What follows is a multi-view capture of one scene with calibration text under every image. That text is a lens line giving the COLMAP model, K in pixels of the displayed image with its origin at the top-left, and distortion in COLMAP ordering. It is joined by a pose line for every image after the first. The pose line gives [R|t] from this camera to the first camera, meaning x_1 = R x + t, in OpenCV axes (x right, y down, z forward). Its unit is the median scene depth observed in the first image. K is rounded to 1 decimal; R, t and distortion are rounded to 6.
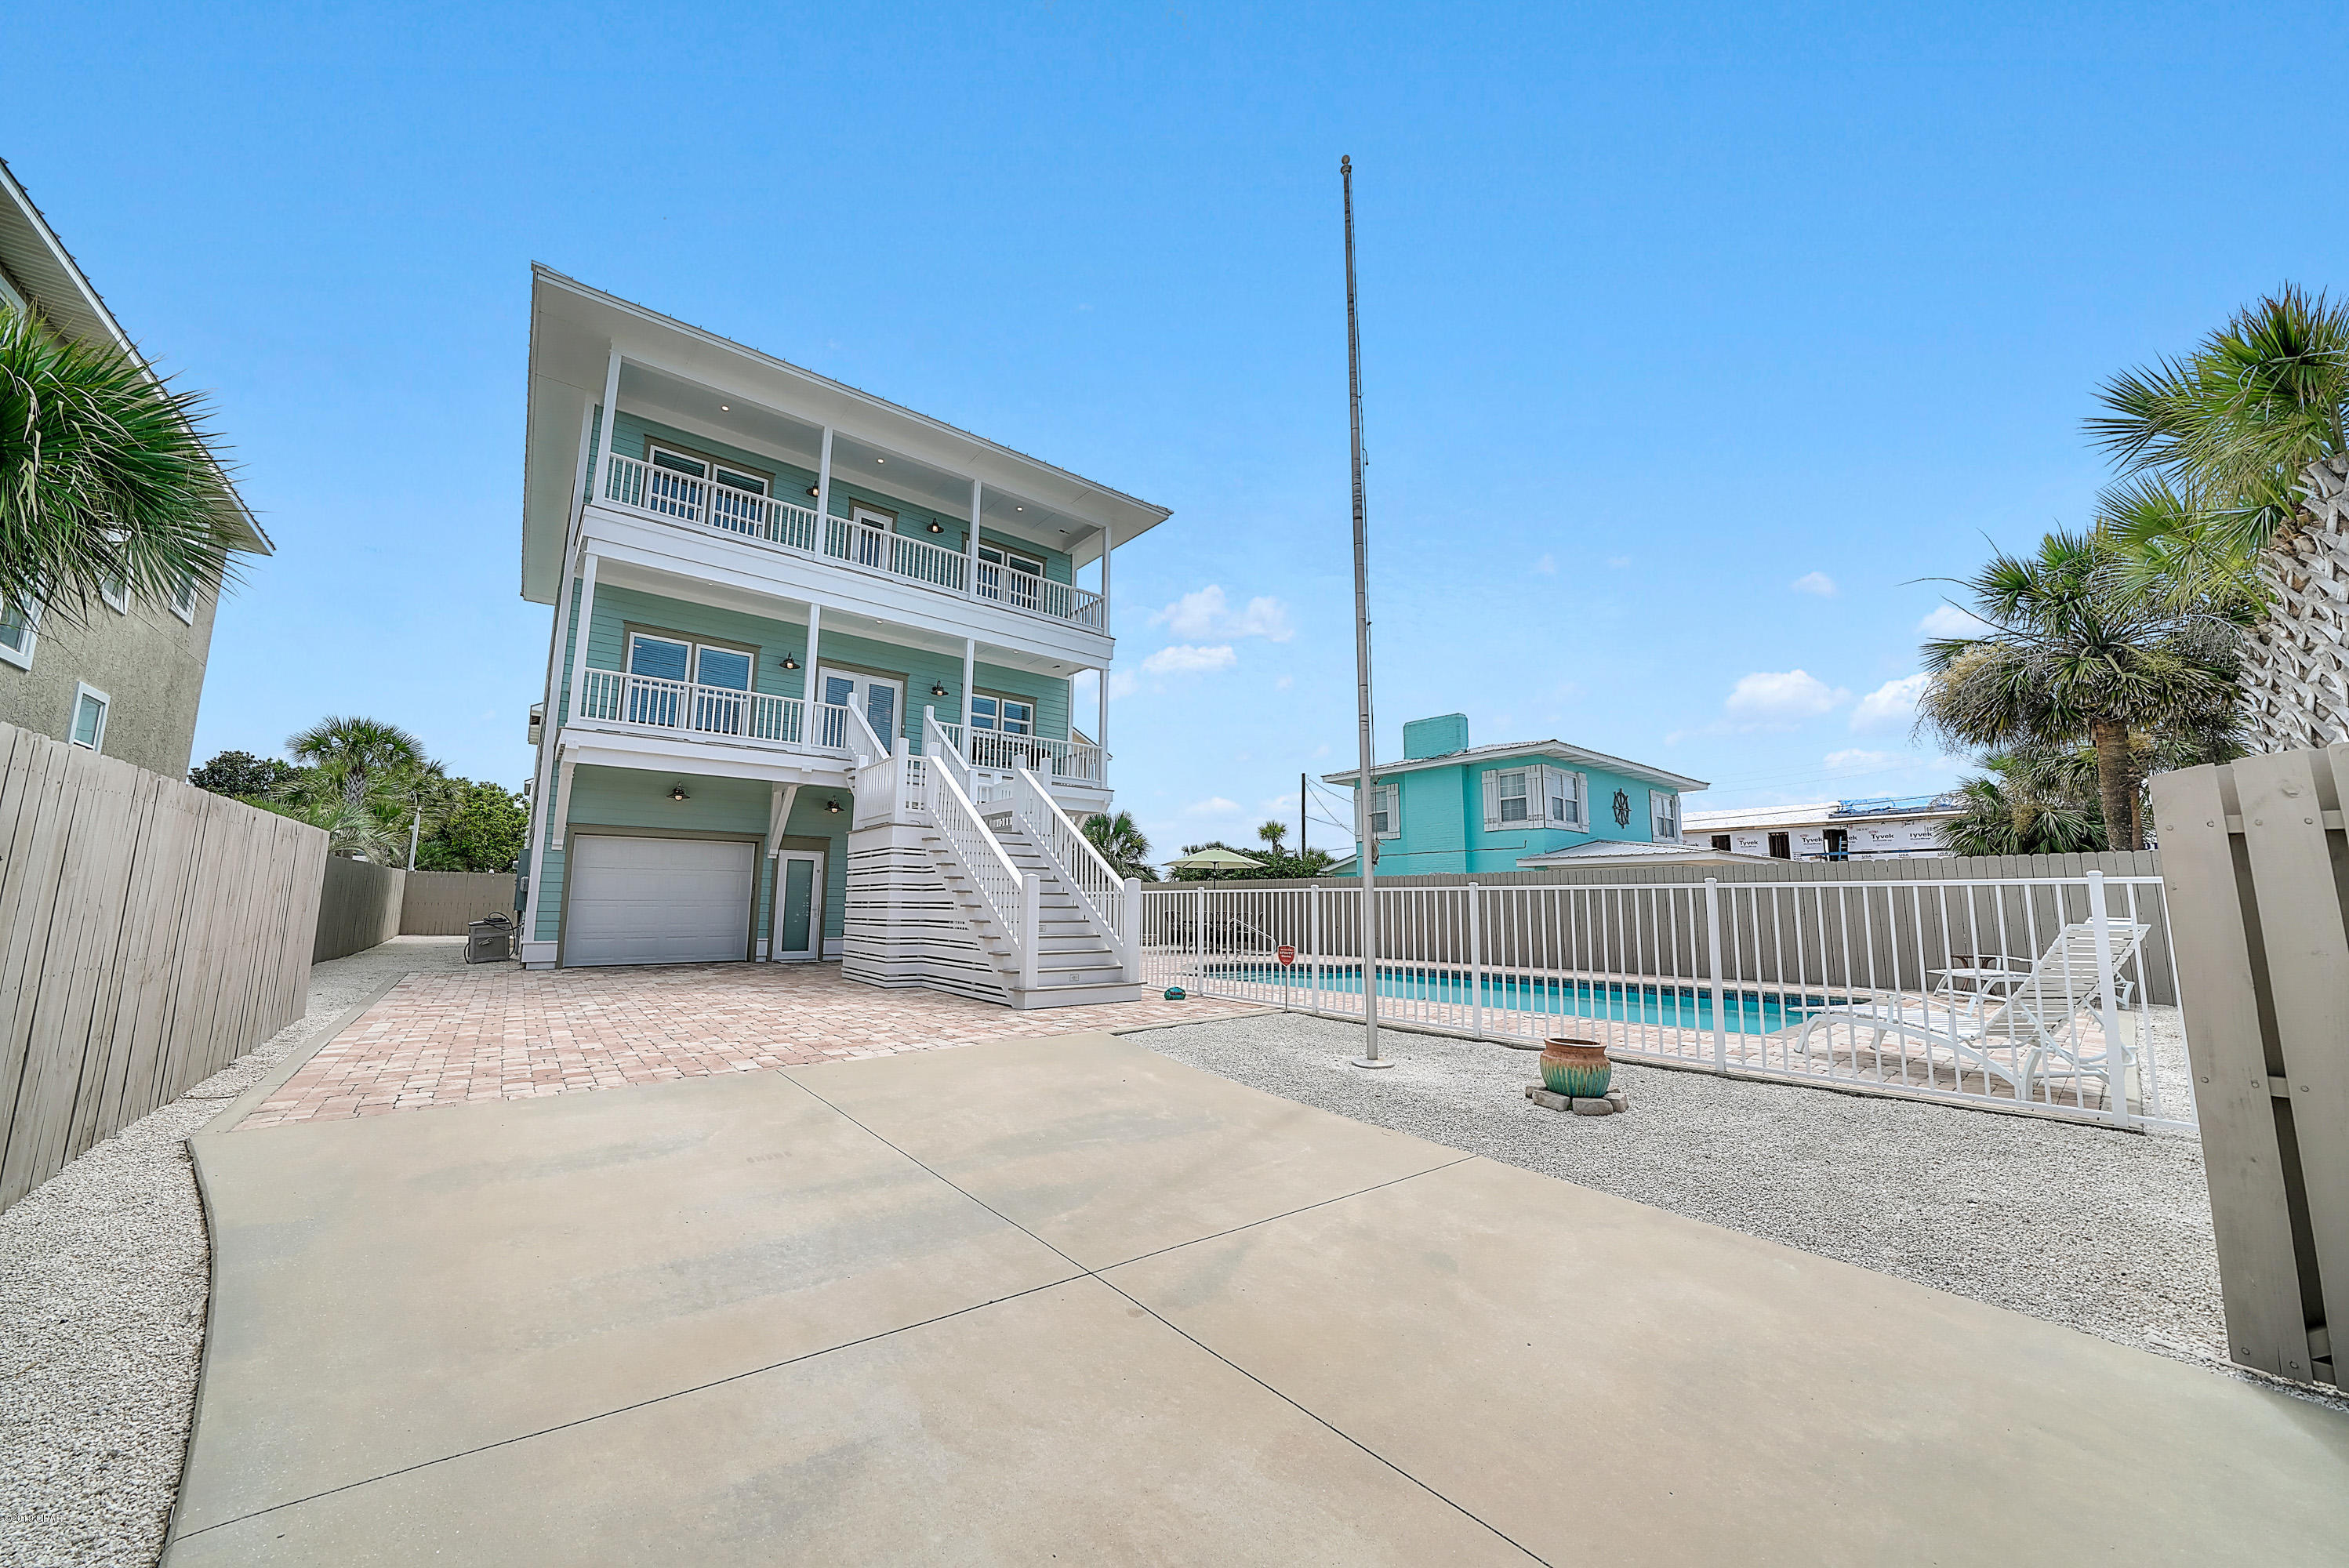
lens RADIAL K [[815.1, 0, 1171.5], [0, 815.1, 780.7], [0, 0, 1]] dist [-0.015421, 0.000150]
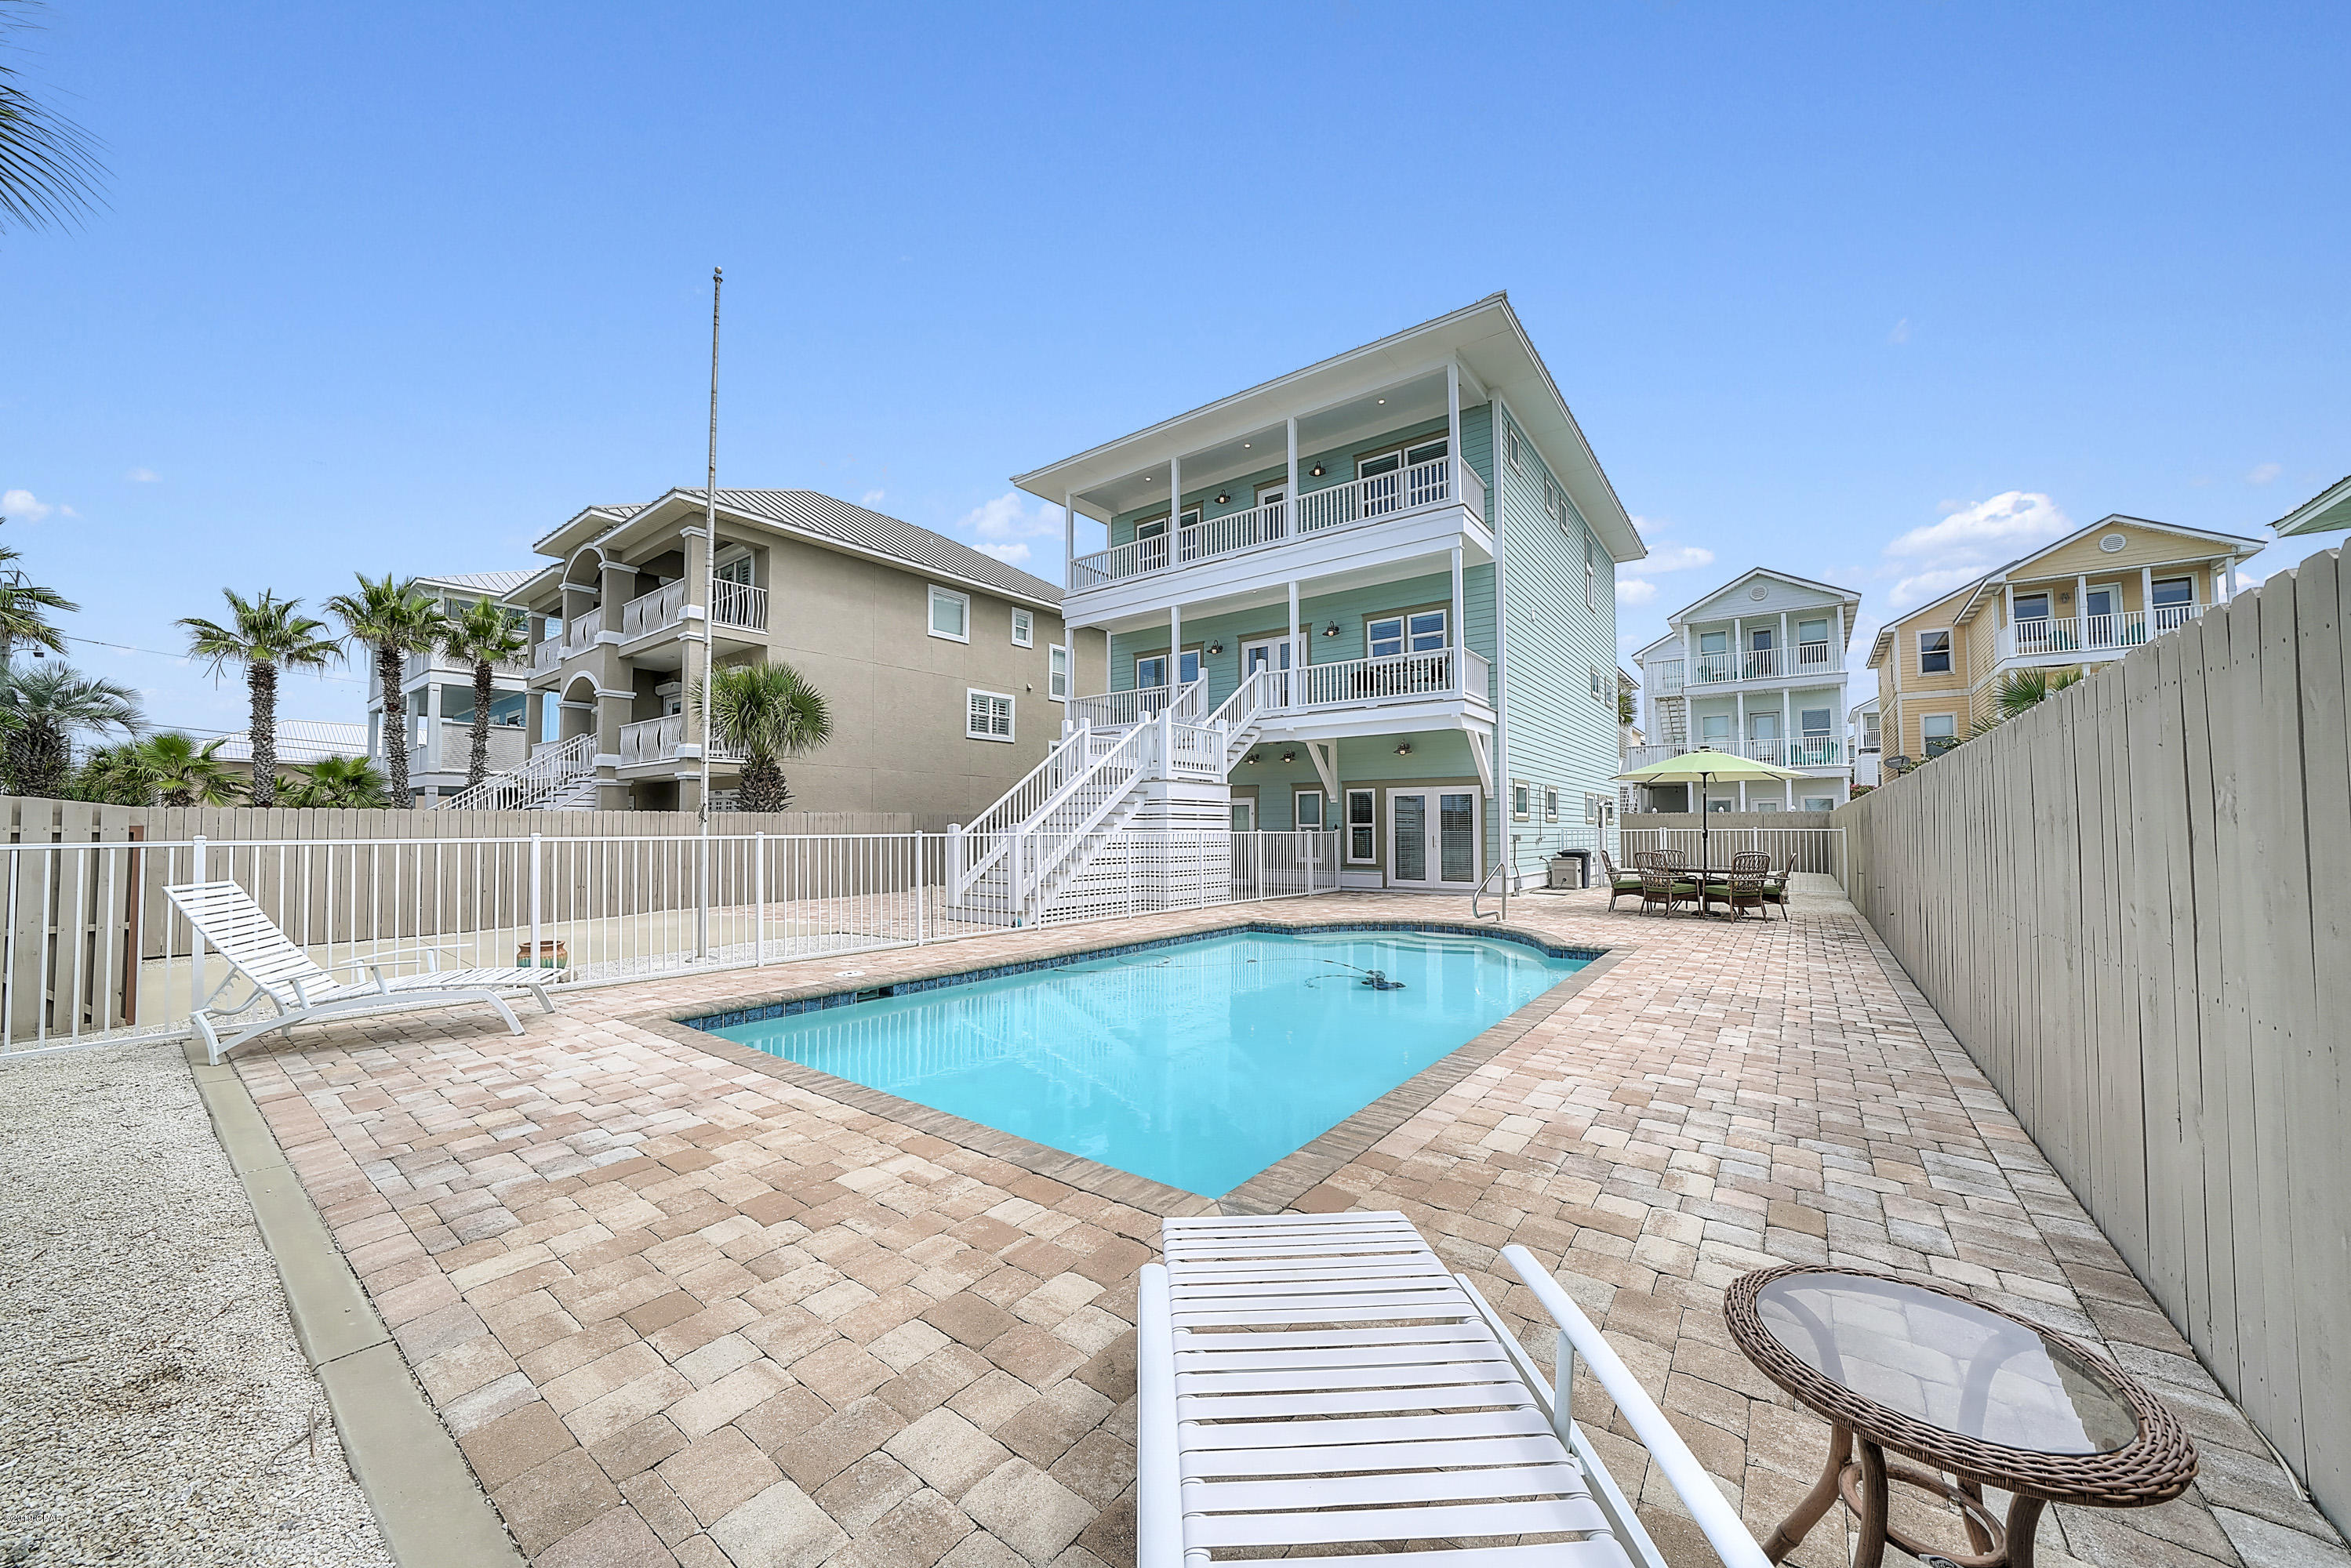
lens RADIAL K [[827.9, 0, 1166.6], [0, 827.9, 793.7], [0, 0, 1]] dist [-0.015465, 0.000015]
pose [[0.234789, -0.050819, -0.970717, 0.591826], [0.152381, 0.988210, -0.014878, 0.065761], [0.960028, -0.144426, 0.239765, 0.479022]]
